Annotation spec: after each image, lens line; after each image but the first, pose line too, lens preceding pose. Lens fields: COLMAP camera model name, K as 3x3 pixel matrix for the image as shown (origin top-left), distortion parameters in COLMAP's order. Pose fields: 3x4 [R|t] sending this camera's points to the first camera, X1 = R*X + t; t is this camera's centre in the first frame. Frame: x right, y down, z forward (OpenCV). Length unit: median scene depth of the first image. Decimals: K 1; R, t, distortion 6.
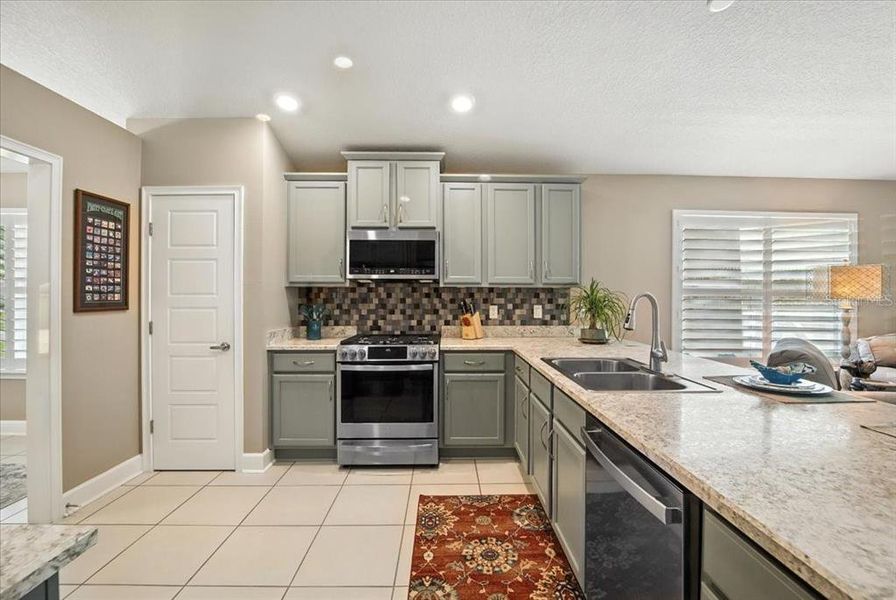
lens RADIAL K [[372.5, 0, 450.5], [0, 372.5, 296.4], [0, 0, 1]] dist [-0.024085, -0.000563]
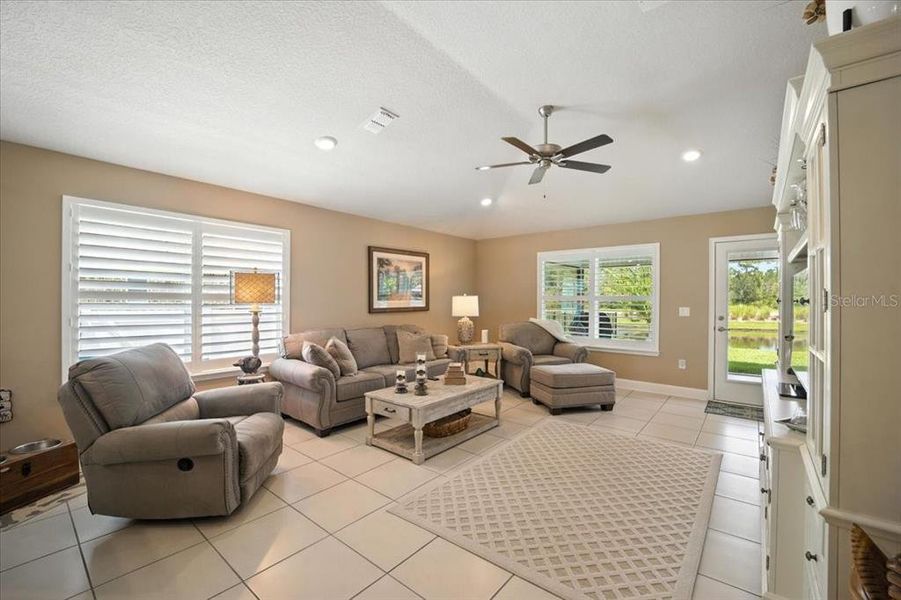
lens RADIAL K [[374.6, 0, 449.4], [0, 374.6, 299.7], [0, 0, 1]] dist [-0.024085, -0.000563]
pose [[0.649609, 0.002644, 0.760264, 0.664301], [0.000932, 0.999990, -0.004274, 0.003293], [-0.760268, 0.003485, 0.649601, -0.222574]]
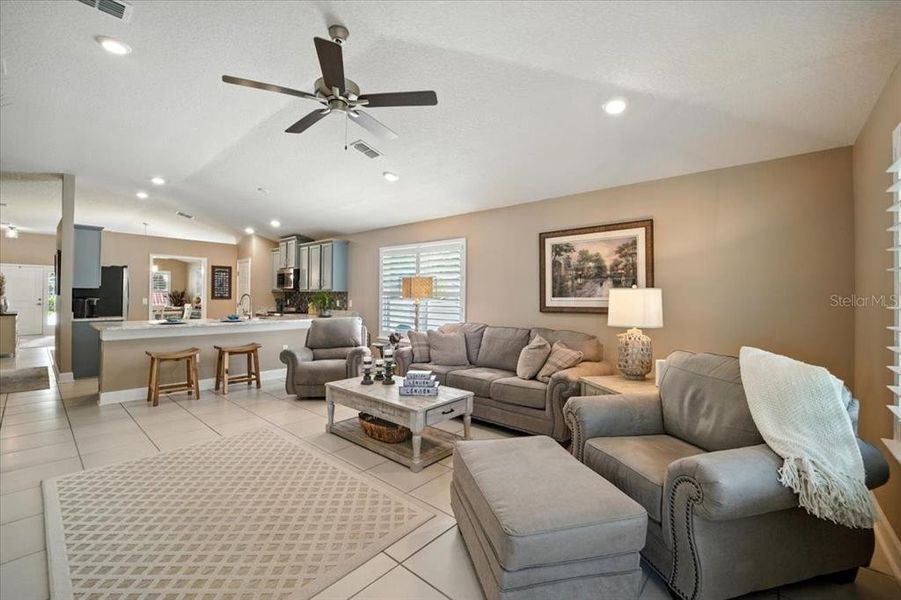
lens RADIAL K [[374.6, 0, 450.5], [0, 374.6, 297.5], [0, 0, 1]] dist [-0.024085, -0.000563]
pose [[0.744219, 0.006718, -0.667902, 2.553591], [-0.010123, 0.999948, -0.001222, 0.006804], [0.667859, 0.007671, 0.744248, -0.147881]]
